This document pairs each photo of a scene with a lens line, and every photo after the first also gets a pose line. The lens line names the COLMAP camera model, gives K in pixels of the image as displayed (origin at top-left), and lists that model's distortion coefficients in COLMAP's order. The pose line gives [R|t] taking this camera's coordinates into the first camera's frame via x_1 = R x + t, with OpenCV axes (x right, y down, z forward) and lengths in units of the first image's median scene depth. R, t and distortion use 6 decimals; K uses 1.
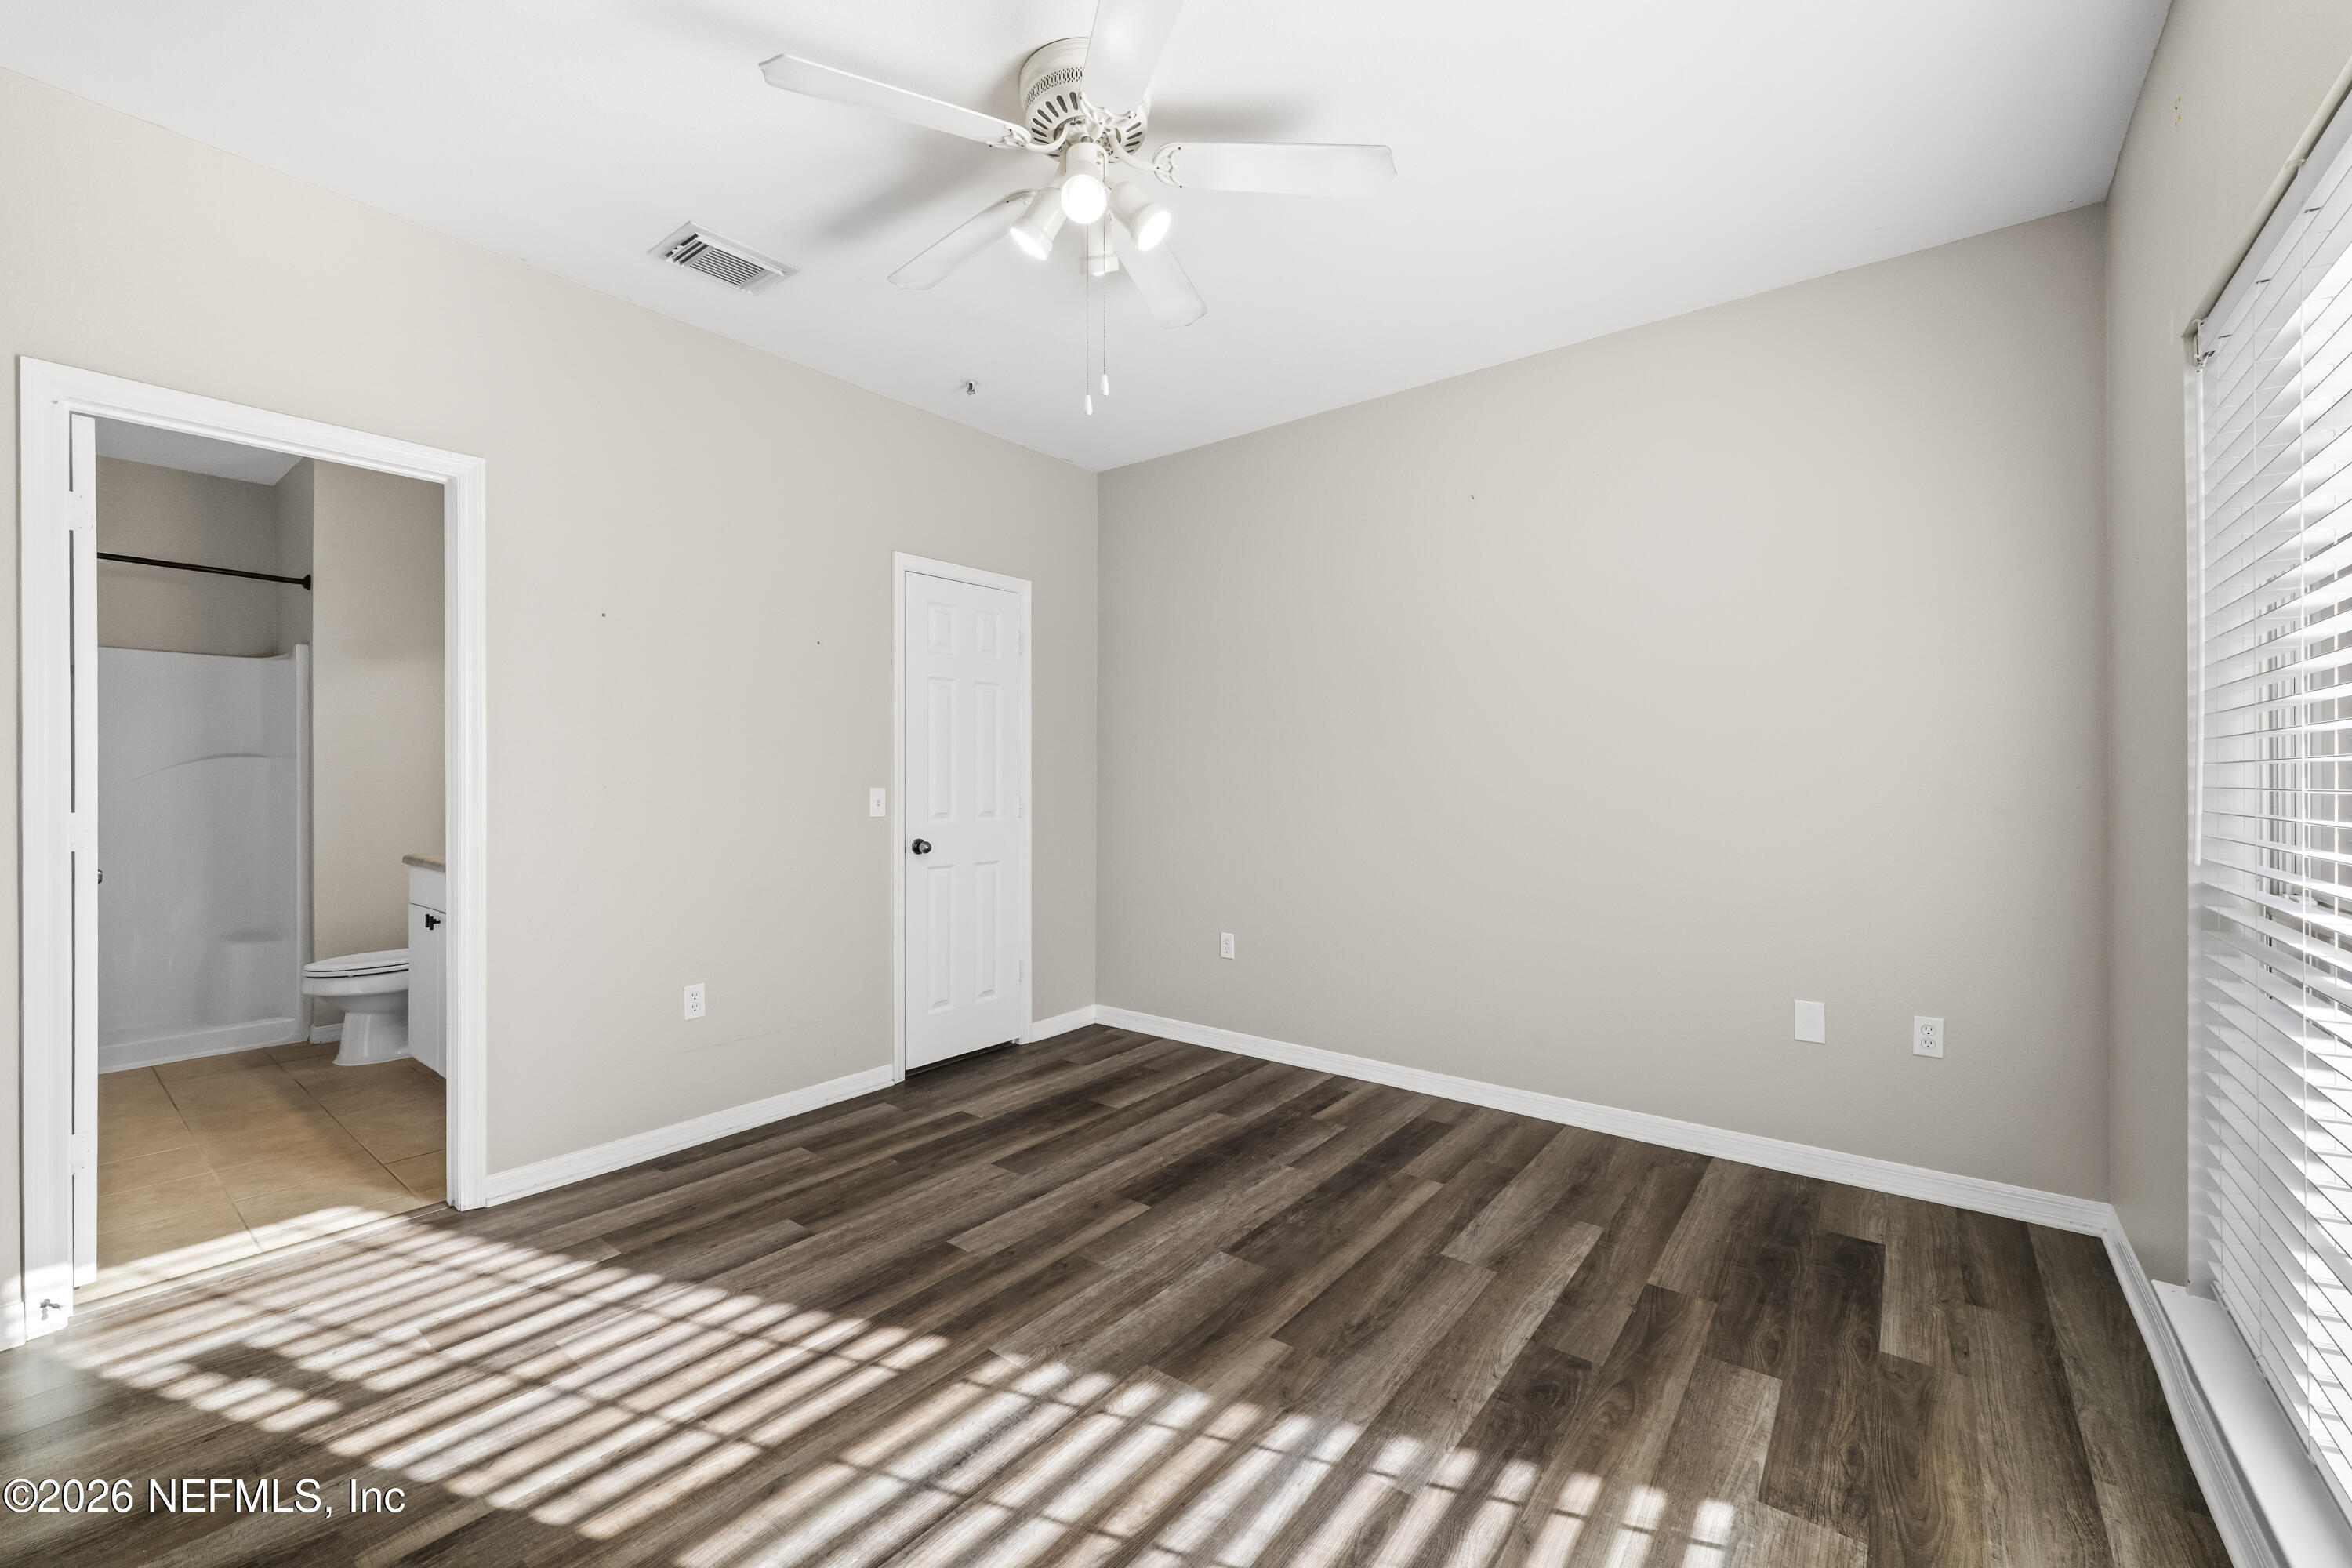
lens RADIAL K [[962.9, 0, 1169.5], [0, 962.9, 777.7], [0, 0, 1]] dist [-0.001073, -0.000062]
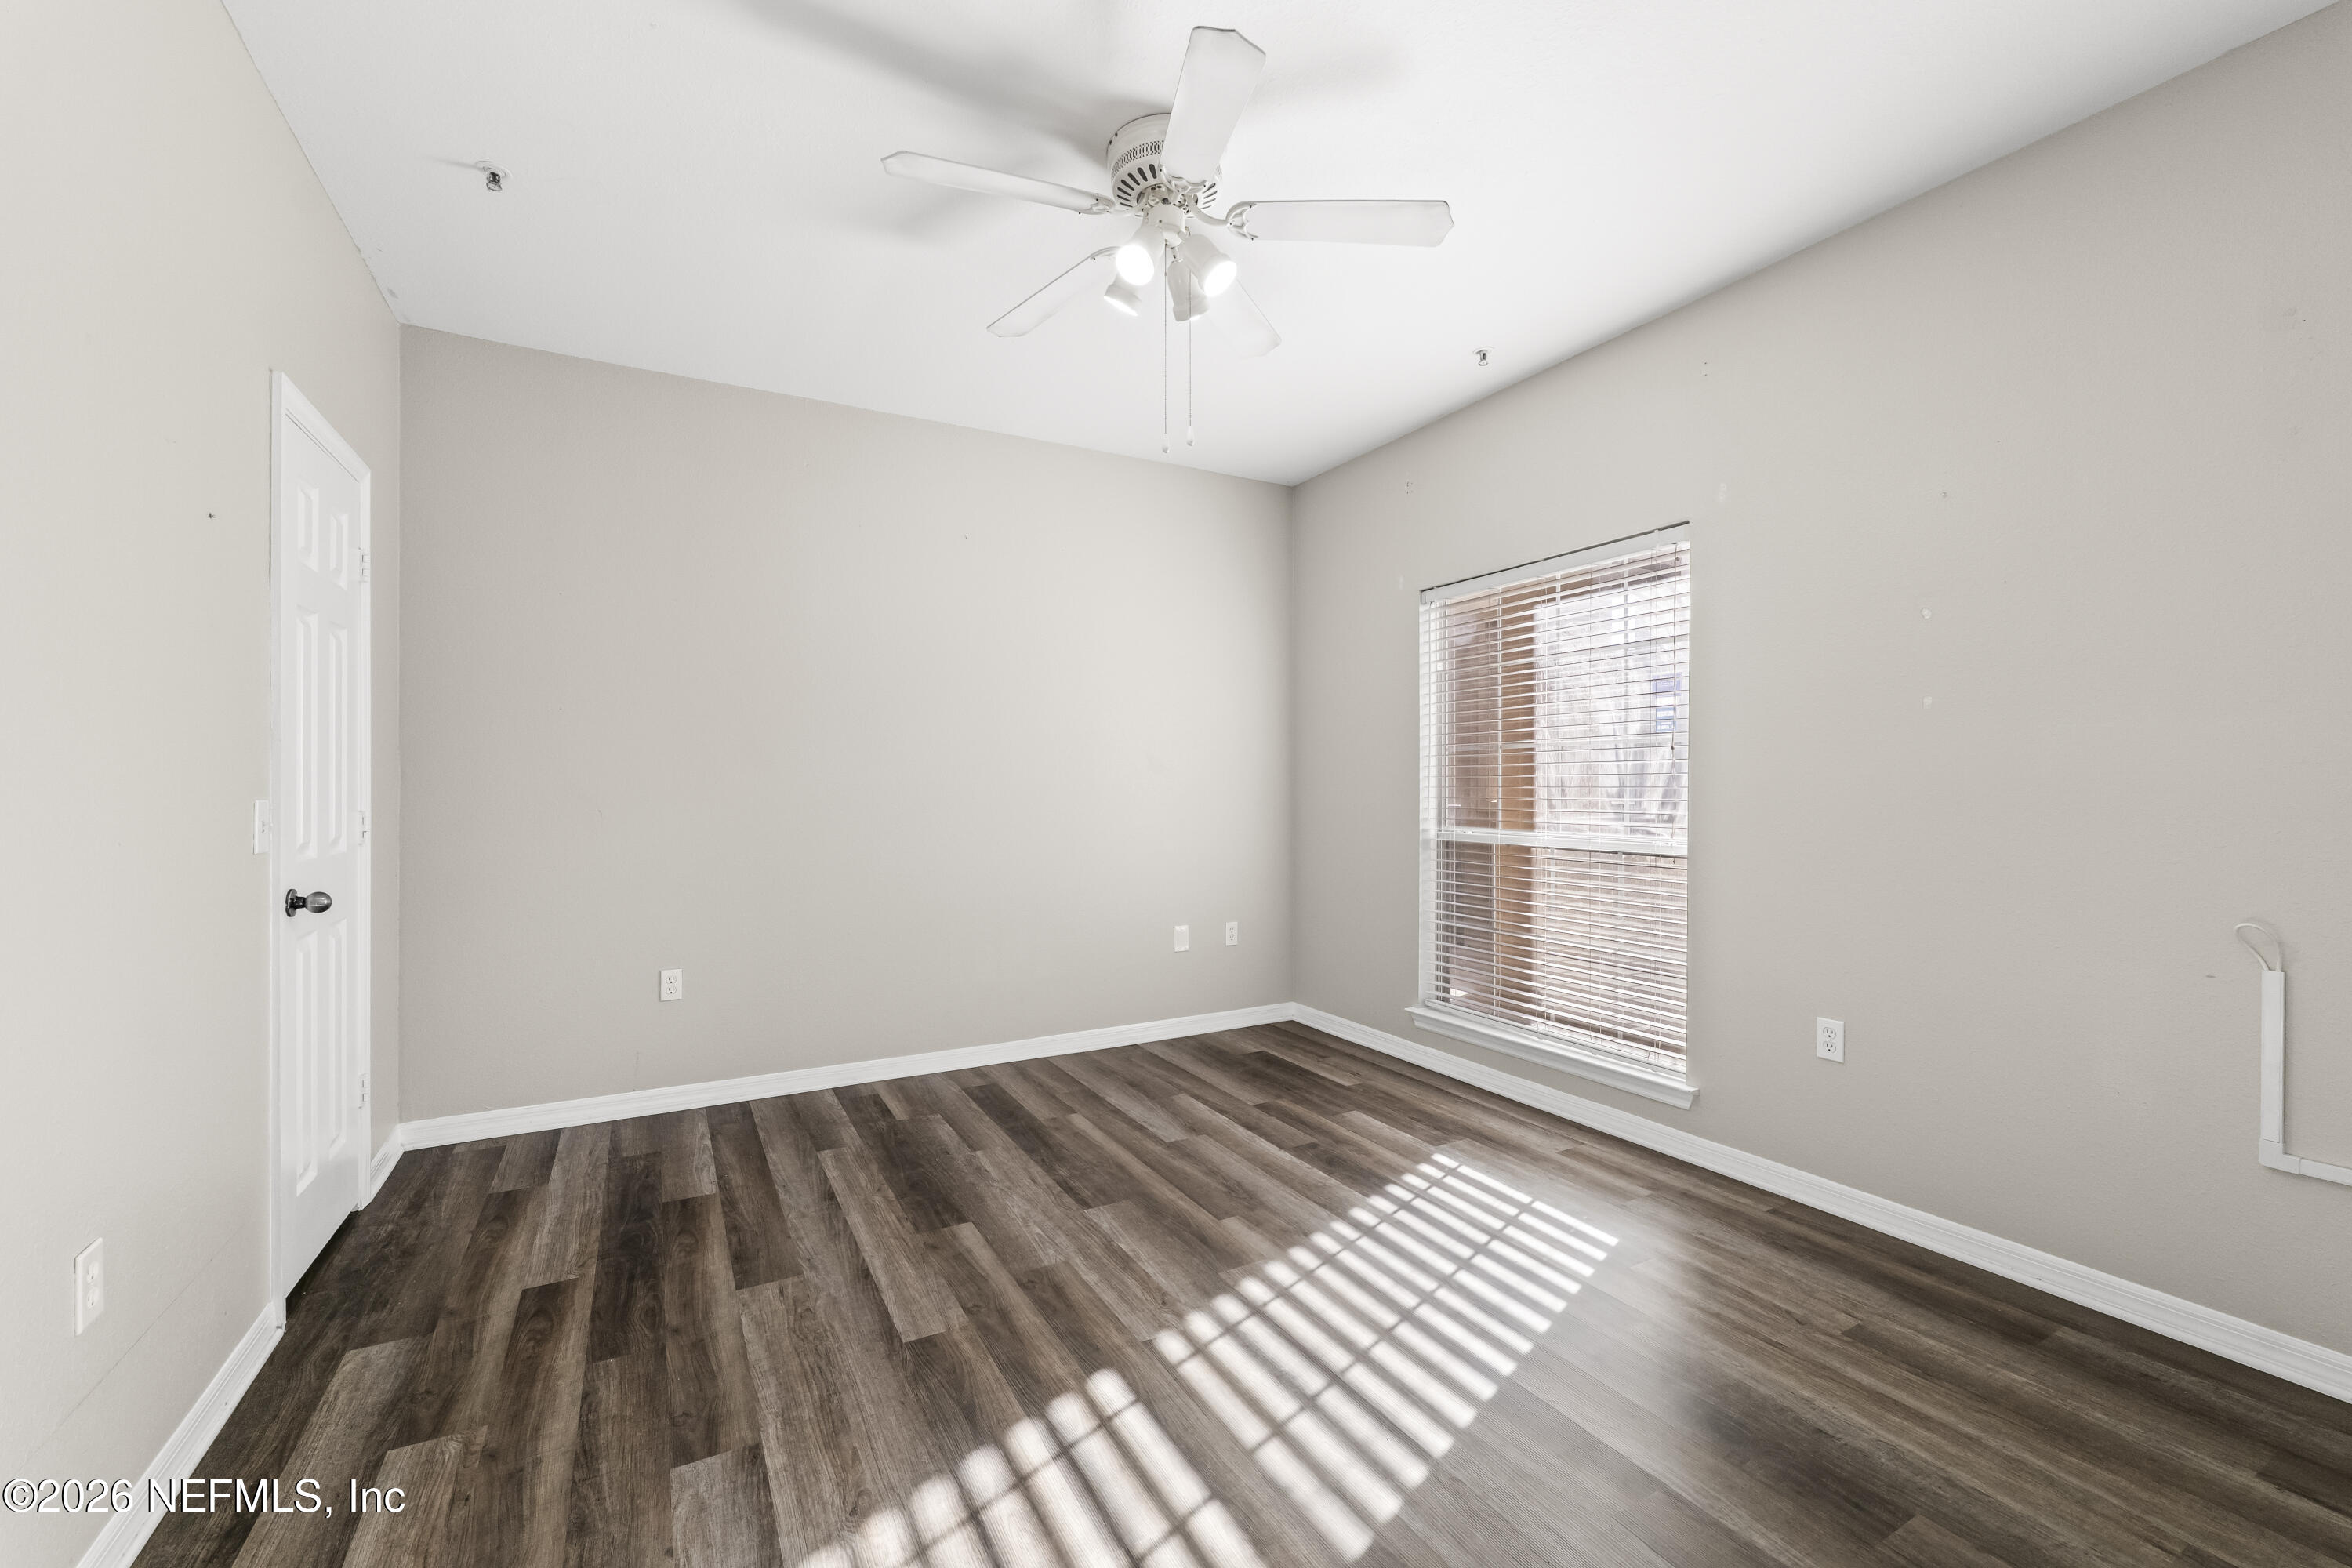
lens RADIAL K [[962.9, 0, 1169.5], [0, 962.9, 777.7], [0, 0, 1]] dist [-0.001073, -0.000062]
pose [[0.385510, 0.007335, 0.922675, -0.844906], [0.004052, 0.999945, -0.009643, 0.008580], [-0.922695, 0.007456, 0.385459, 0.440108]]
